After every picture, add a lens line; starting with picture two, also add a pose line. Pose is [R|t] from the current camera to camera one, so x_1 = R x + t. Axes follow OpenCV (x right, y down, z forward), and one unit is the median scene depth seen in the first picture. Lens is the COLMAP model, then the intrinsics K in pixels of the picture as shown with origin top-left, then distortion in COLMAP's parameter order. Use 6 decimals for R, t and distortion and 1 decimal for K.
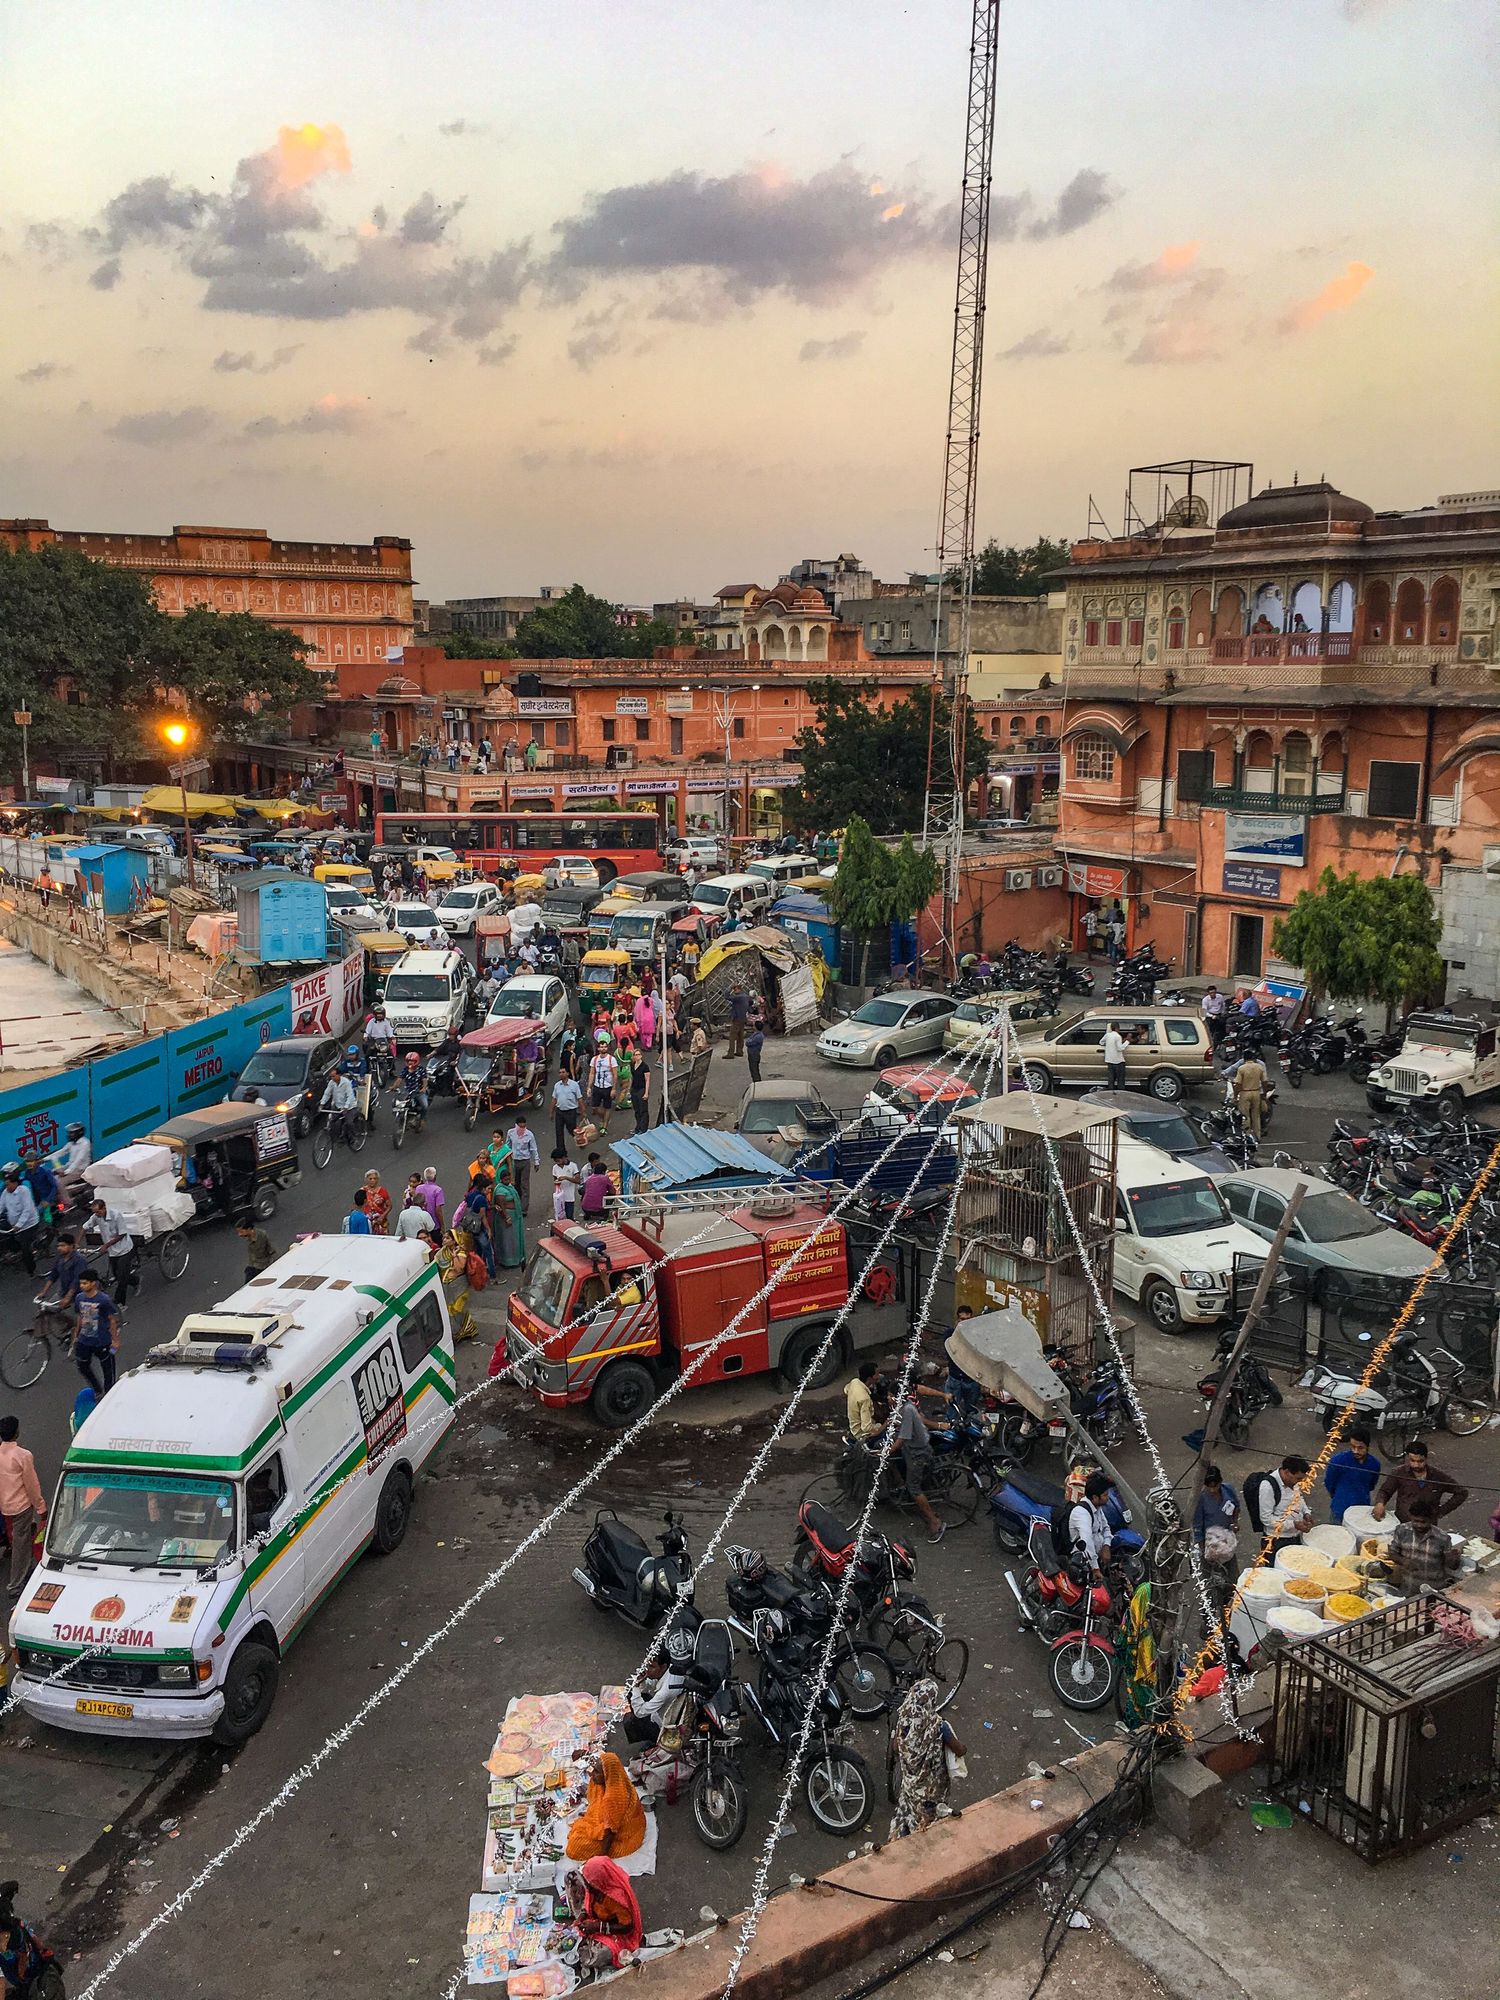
lens RADIAL K [[1692.7, 0, 750.0], [0, 1692.7, 1000.0], [0, 0, 1]] dist [0.053005, -0.005440]
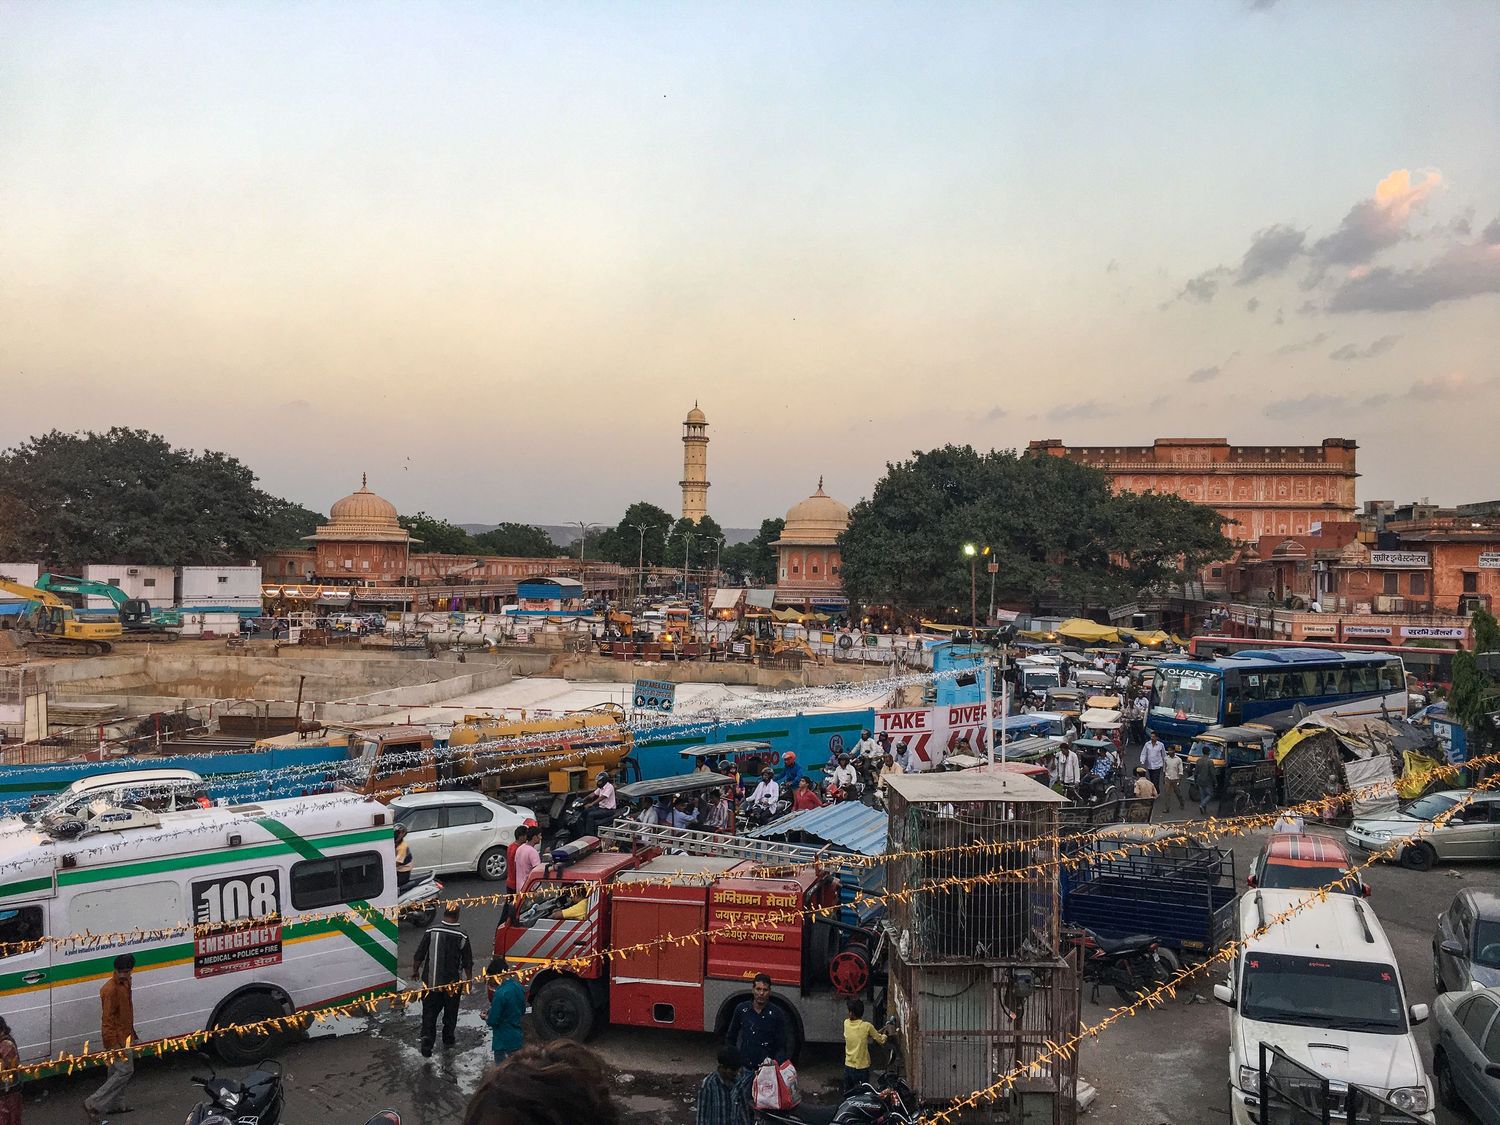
lens RADIAL K [[1269.5, 0, 750.0], [0, 1269.5, 562.5], [0, 0, 1]] dist [0.053005, -0.005440]
pose [[0.744469, 0.007355, -0.667617, 0.113902], [-0.144539, 0.978002, -0.150403, 0.015395], [0.651824, 0.208467, 0.729155, 0.102694]]
